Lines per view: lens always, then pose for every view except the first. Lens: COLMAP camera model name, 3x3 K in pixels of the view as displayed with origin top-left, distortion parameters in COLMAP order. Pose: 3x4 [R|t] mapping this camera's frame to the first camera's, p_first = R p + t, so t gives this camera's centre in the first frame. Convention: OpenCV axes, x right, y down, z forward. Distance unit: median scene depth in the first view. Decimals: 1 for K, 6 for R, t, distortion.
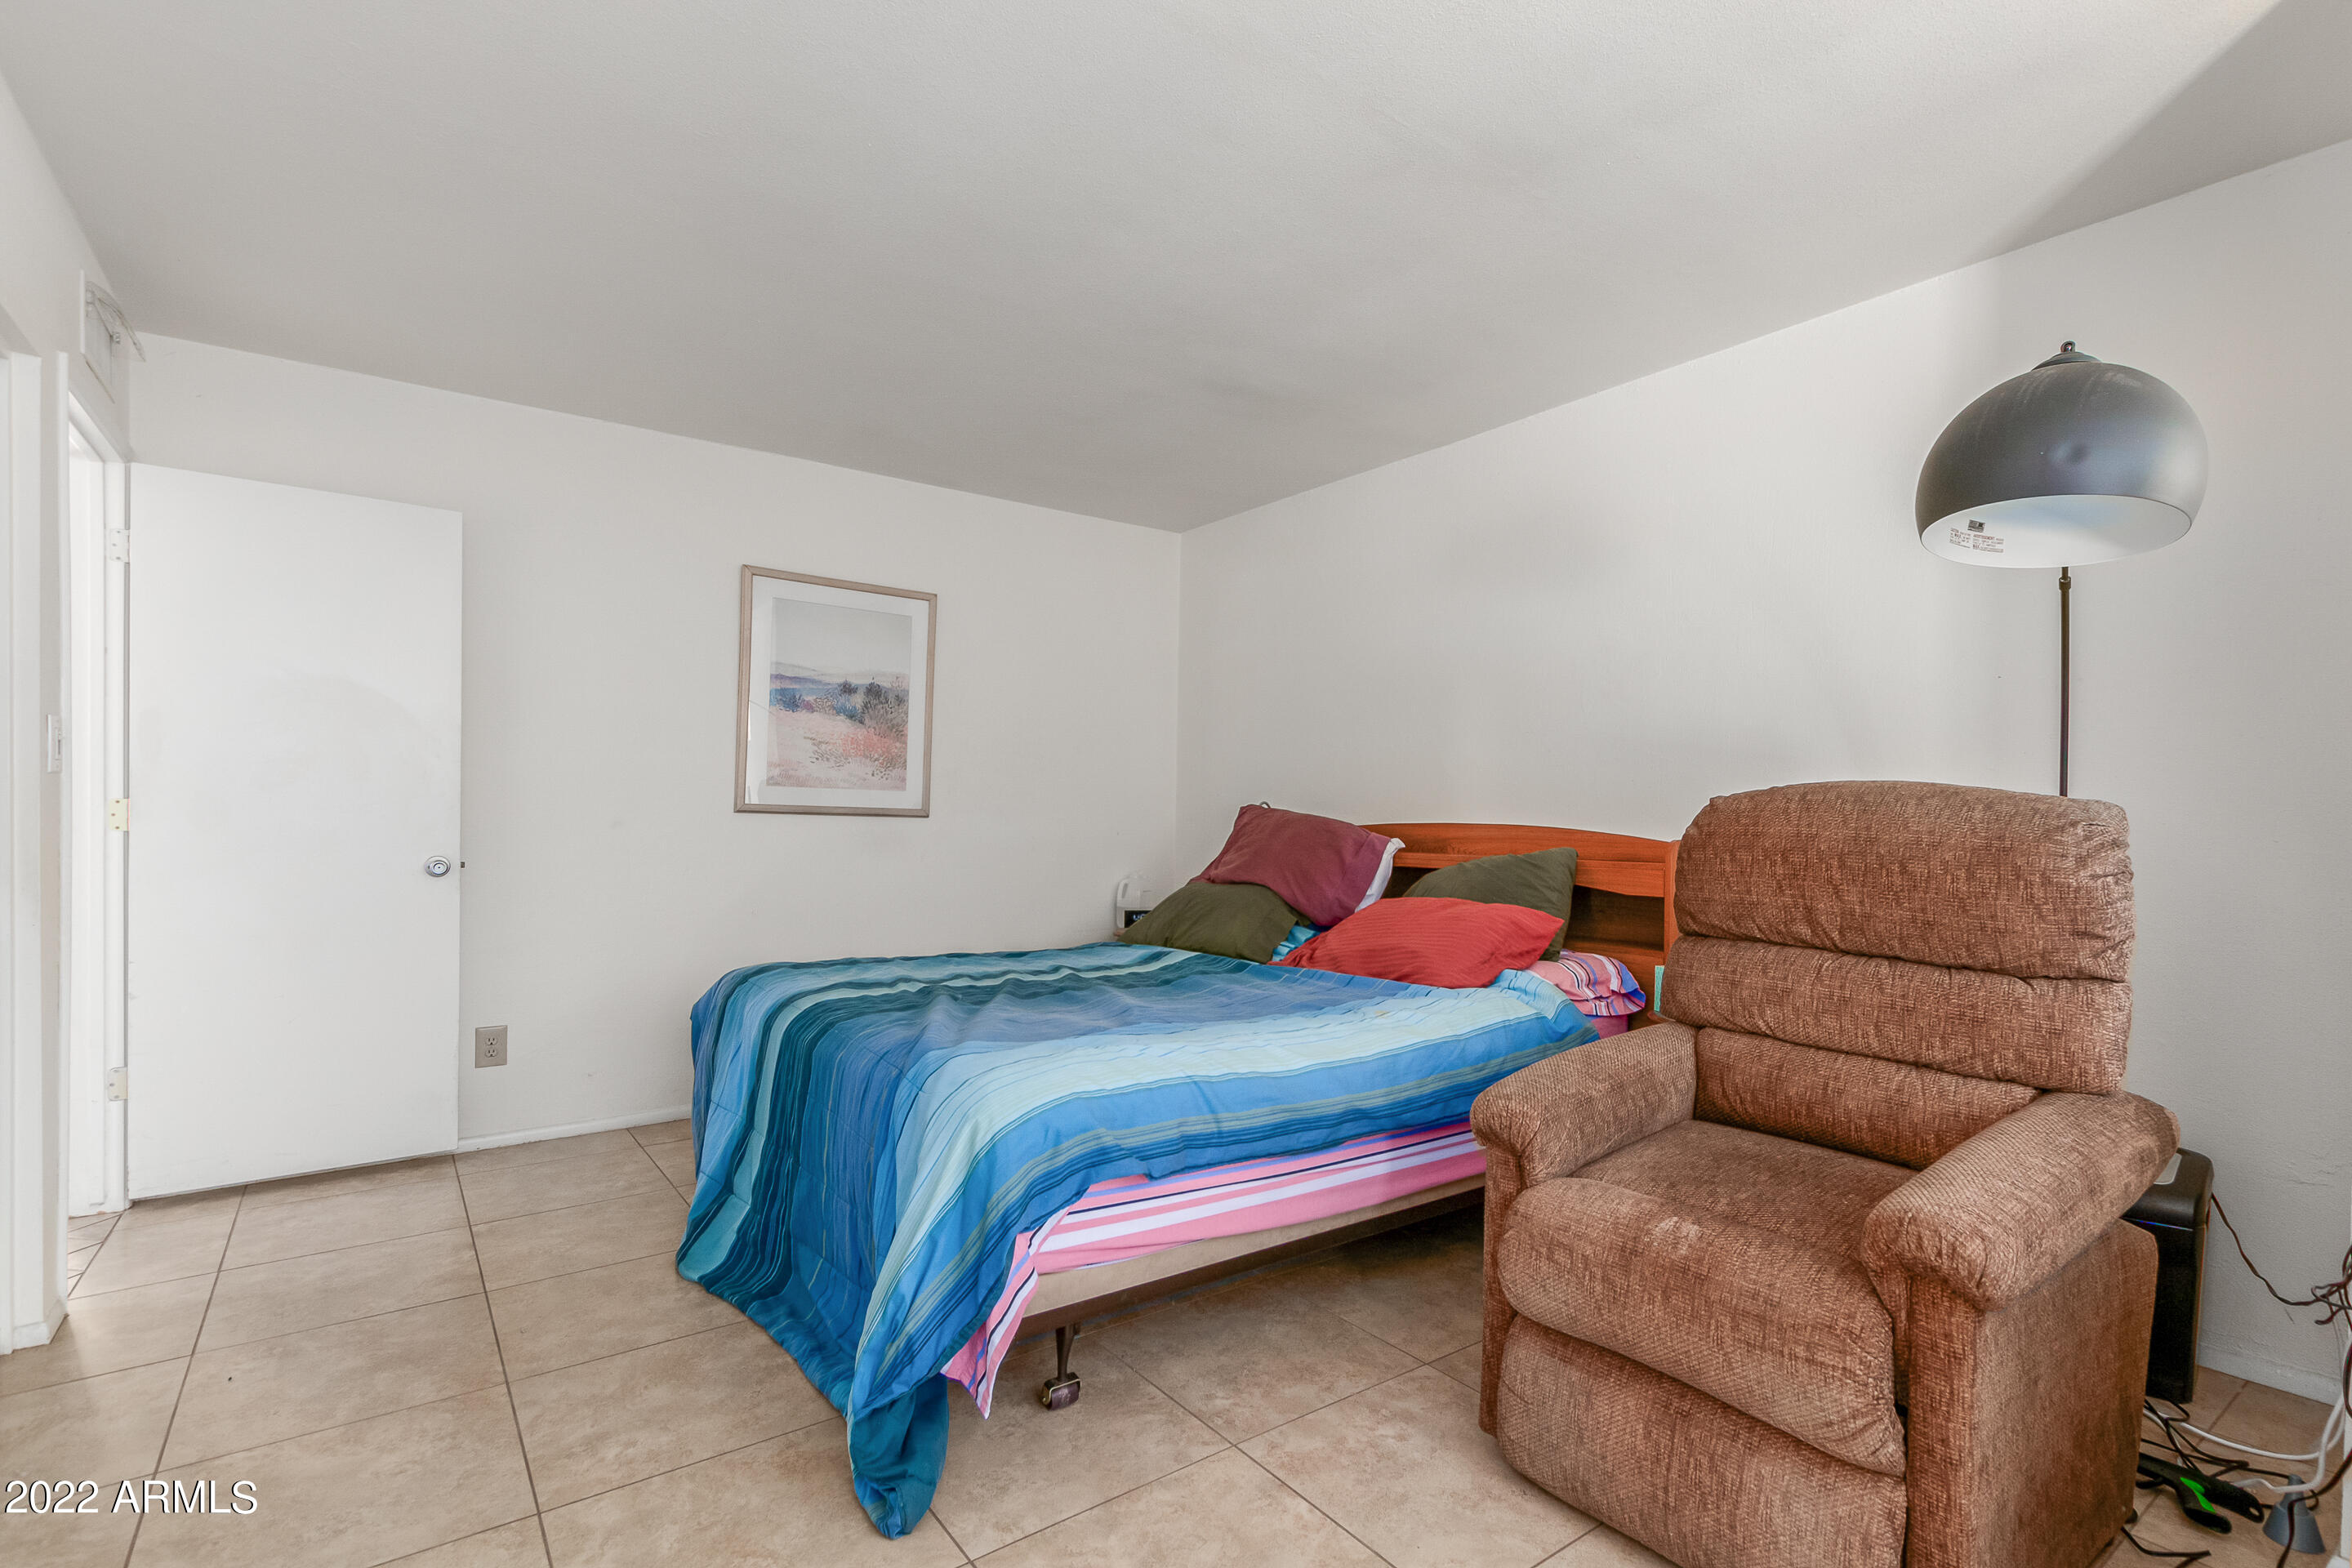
lens RADIAL K [[1073.0, 0, 1175.9], [0, 1073.0, 817.4], [0, 0, 1]] dist [0.007437, -0.002480]
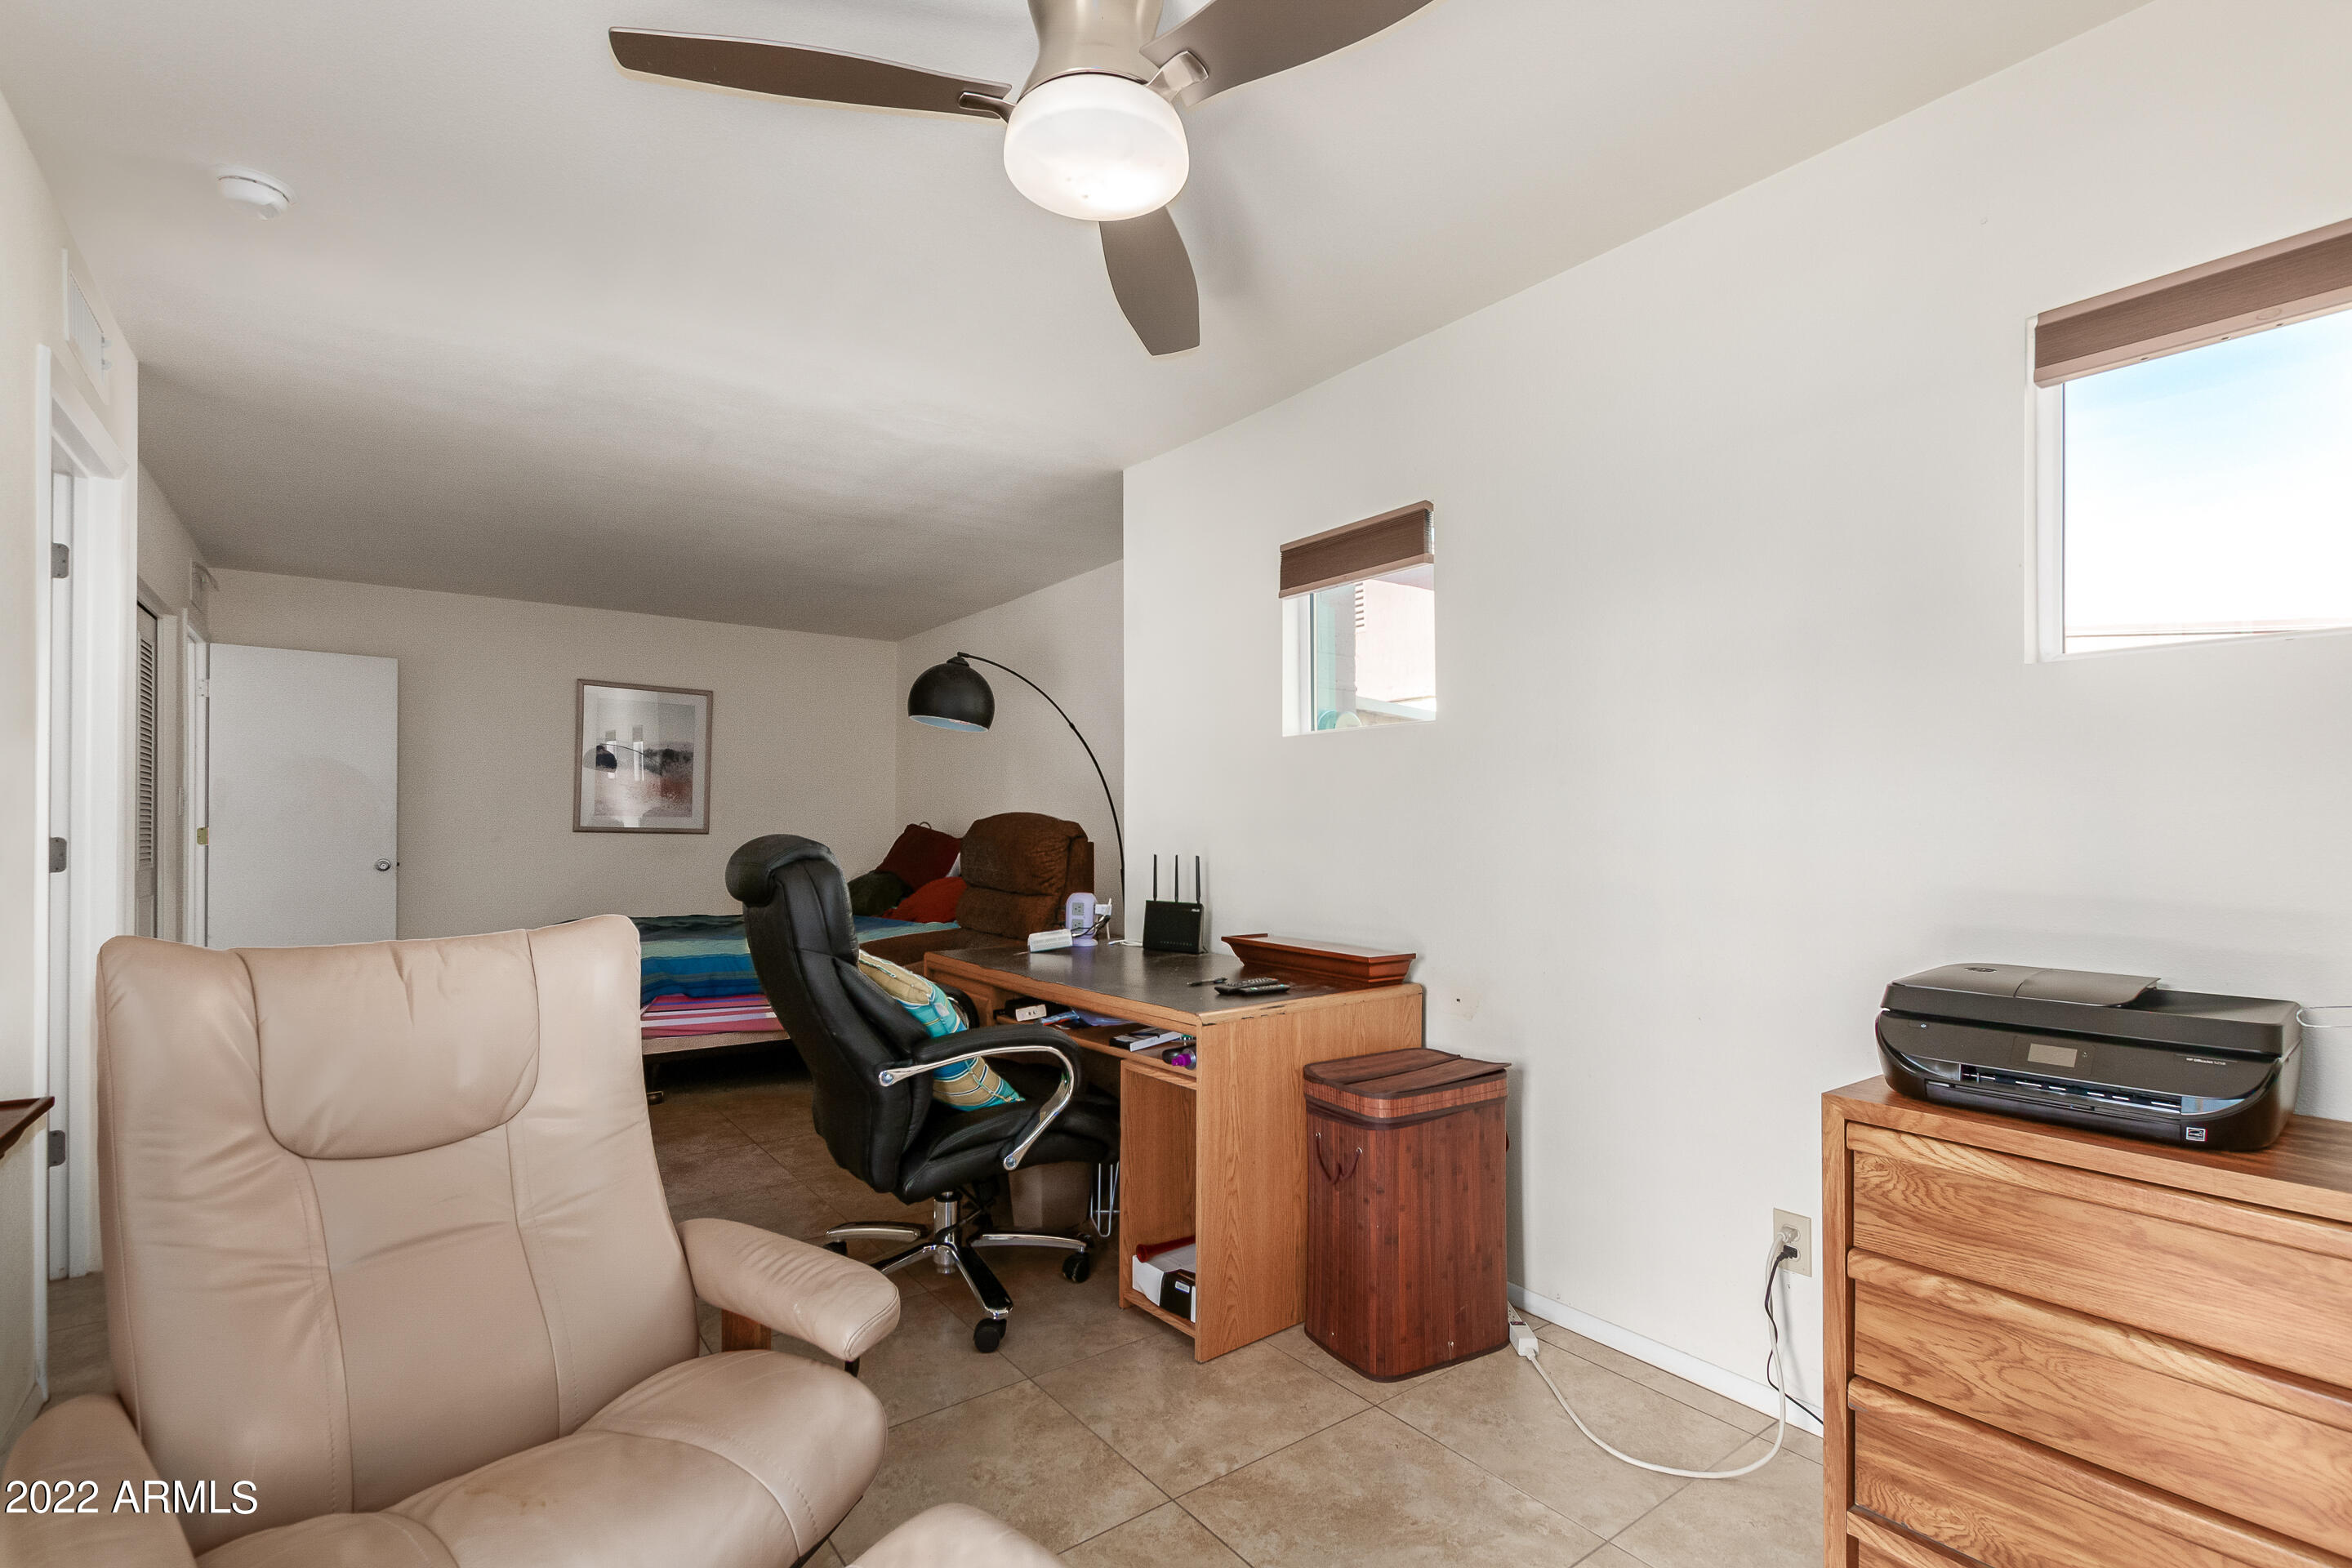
lens RADIAL K [[1073.0, 0, 1177.9], [0, 1073.0, 821.9], [0, 0, 1]] dist [0.007437, -0.002480]
pose [[0.999945, -0.009874, -0.003421, 1.005562], [0.009829, 0.999869, -0.012881, 0.019035], [0.003548, 0.012847, 0.999911, -1.217949]]
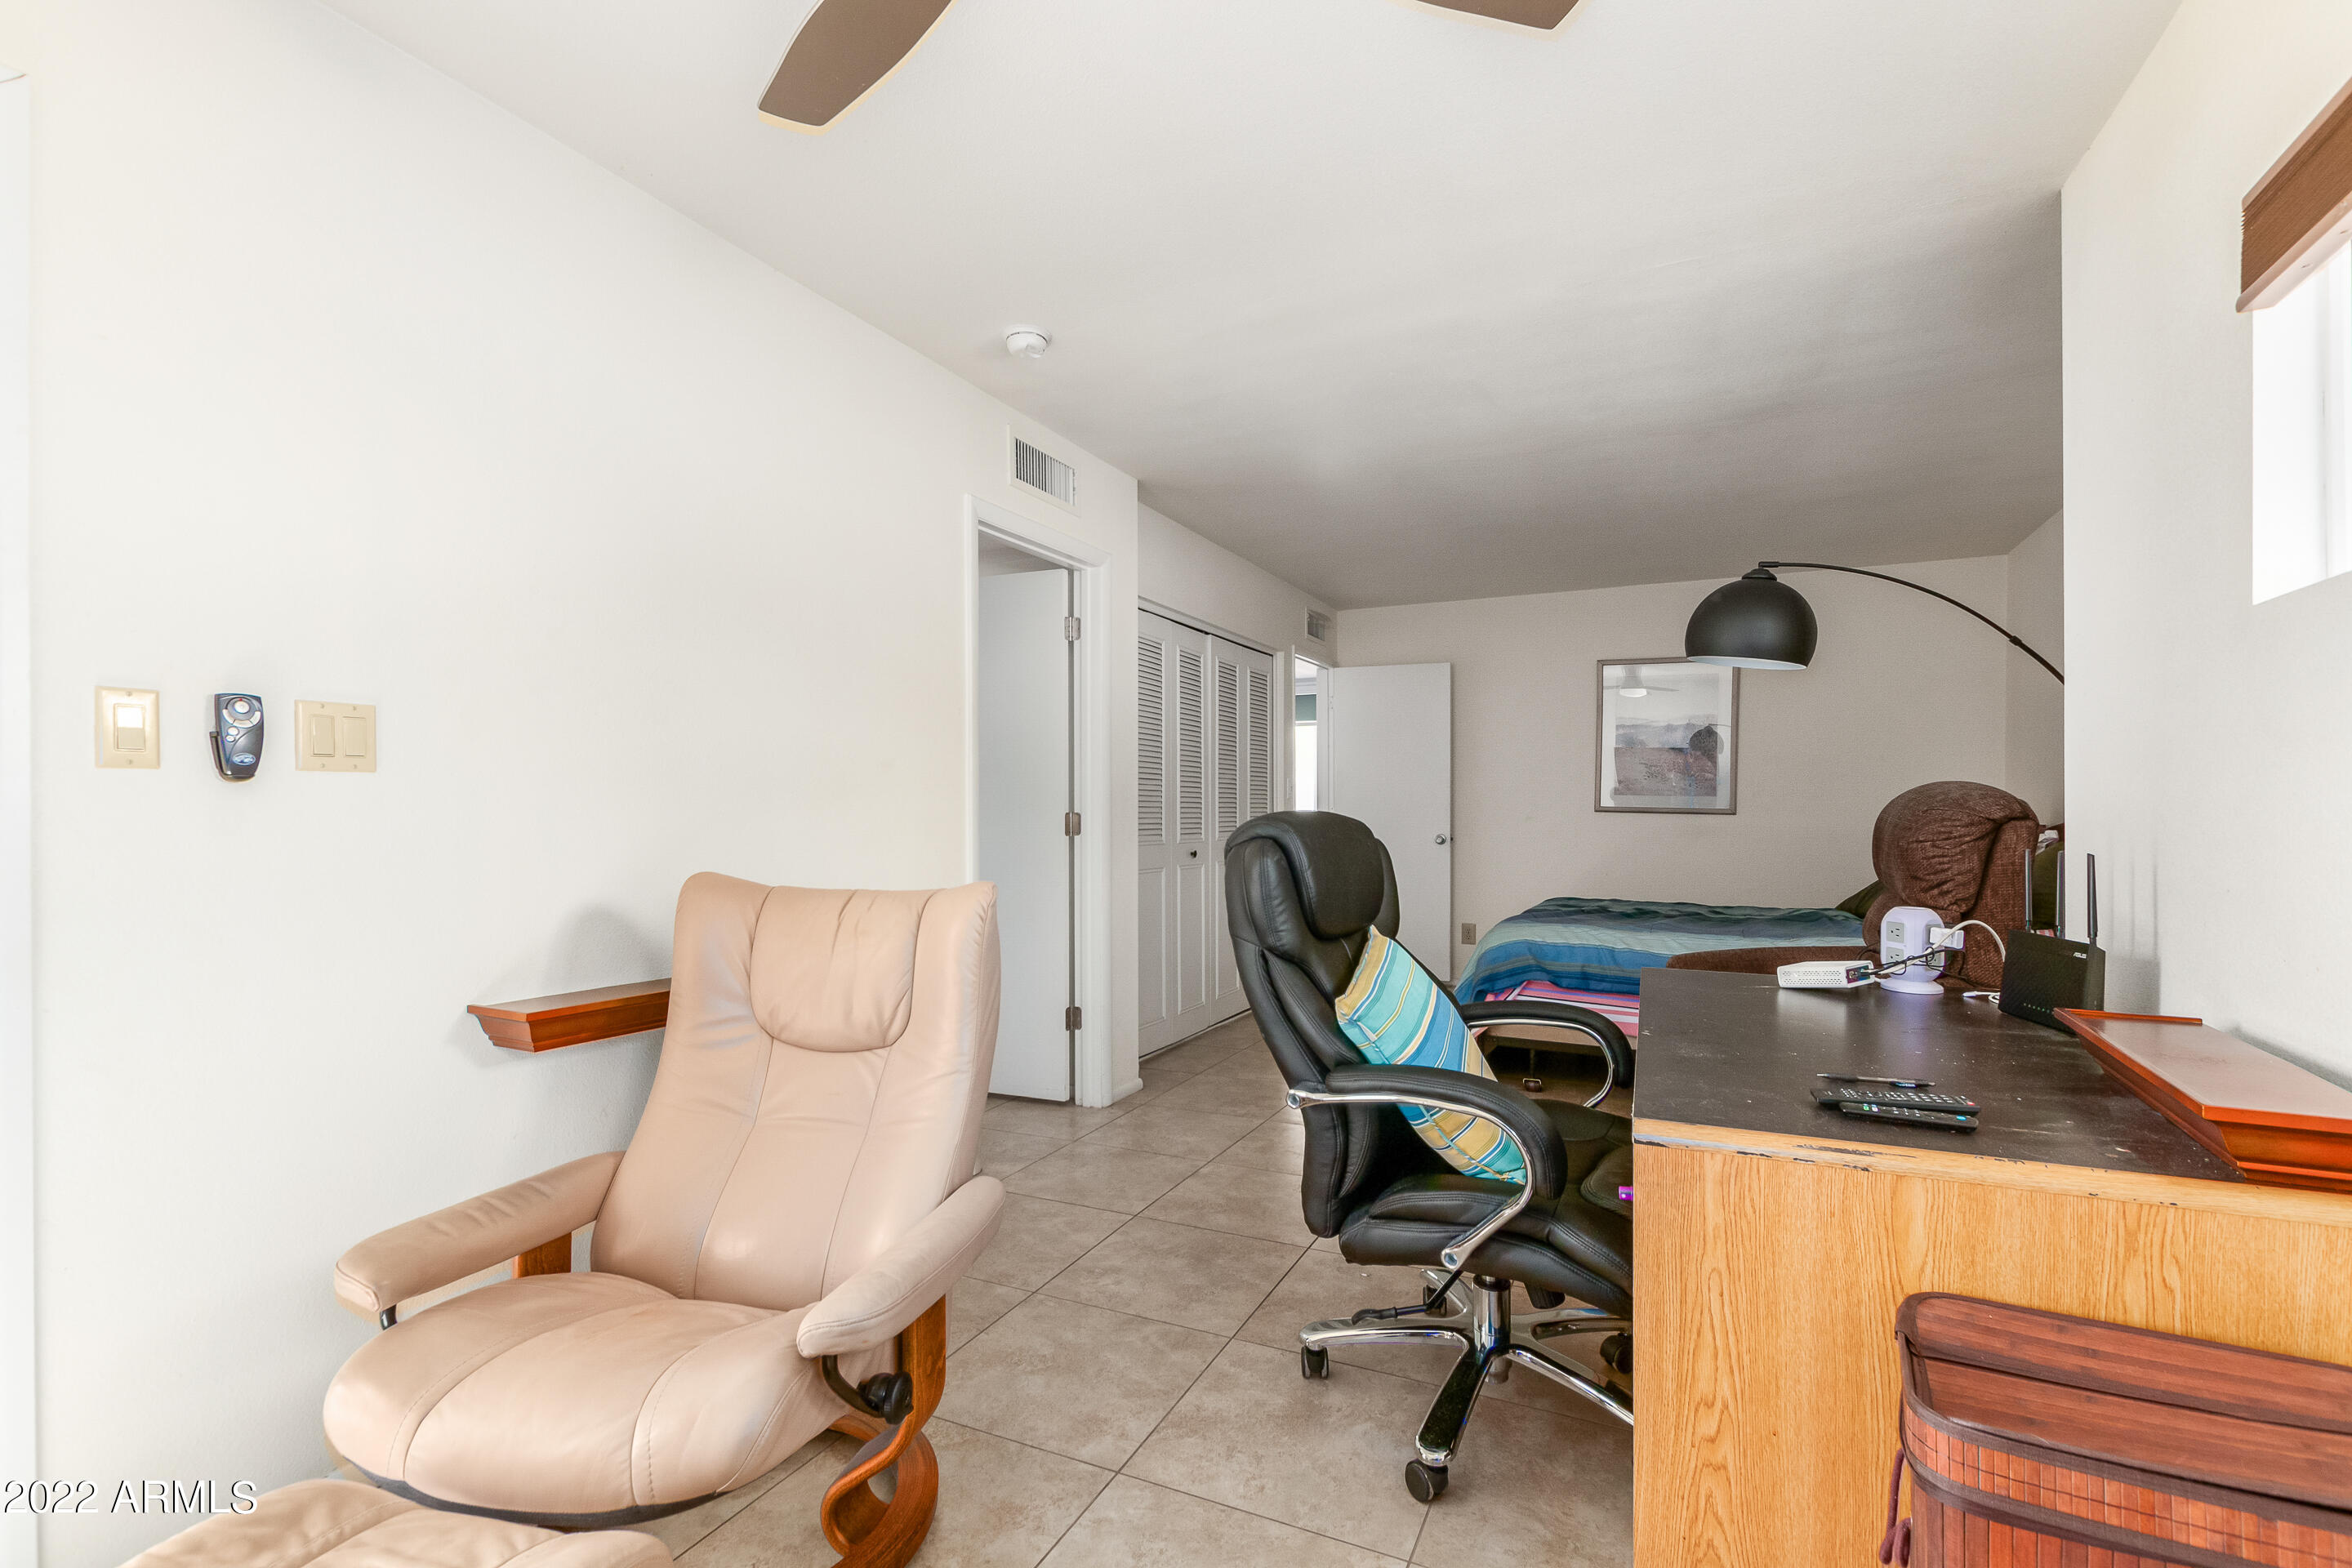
lens RADIAL K [[1073.0, 0, 1188.3], [0, 1073.0, 803.2], [0, 0, 1]] dist [0.007437, -0.002480]
pose [[0.458486, -0.014089, -0.888590, 1.515626], [-0.003923, 0.999833, -0.017876, 0.026674], [0.888693, 0.011682, 0.458354, -0.588346]]
